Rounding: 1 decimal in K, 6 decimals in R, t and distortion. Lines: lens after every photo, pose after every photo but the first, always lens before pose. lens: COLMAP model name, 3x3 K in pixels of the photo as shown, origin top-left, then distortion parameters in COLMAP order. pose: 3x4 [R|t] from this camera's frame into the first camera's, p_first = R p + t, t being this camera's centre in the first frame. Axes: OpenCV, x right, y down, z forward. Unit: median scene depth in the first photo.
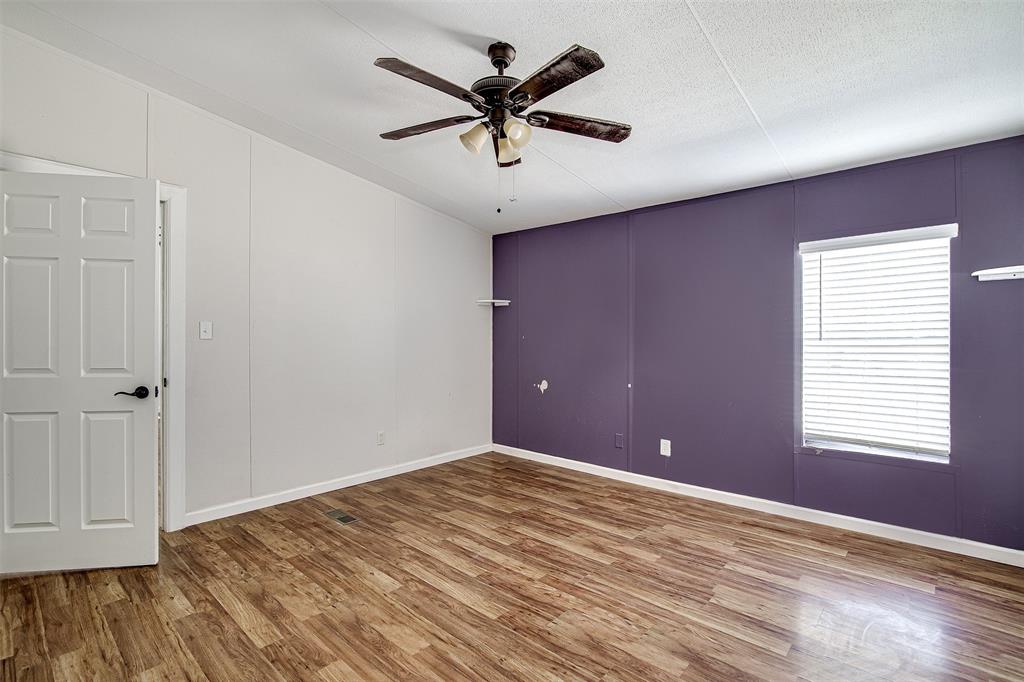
lens RADIAL K [[476.5, 0, 503.1], [0, 476.5, 343.1], [0, 0, 1]] dist [-0.014992, -0.001543]
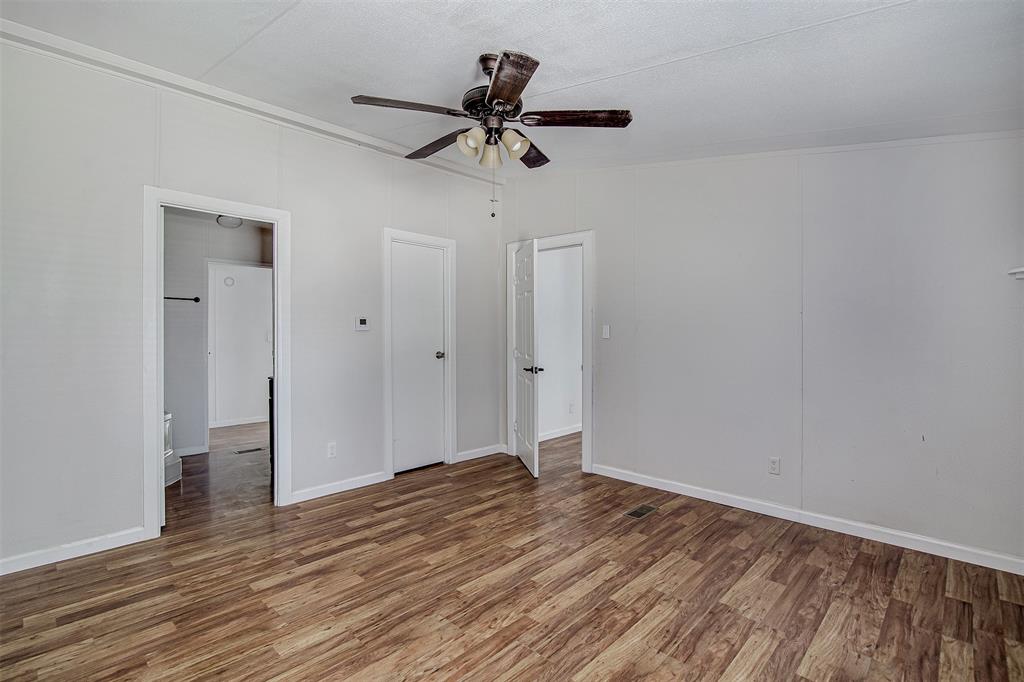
lens RADIAL K [[476.5, 0, 505.4], [0, 476.5, 335.1], [0, 0, 1]] dist [-0.014992, -0.001543]
pose [[-0.018502, -0.001083, -0.999828, 0.758230], [-0.020144, 0.999797, -0.000710, -0.014390], [0.999626, 0.020128, -0.018520, 0.772337]]
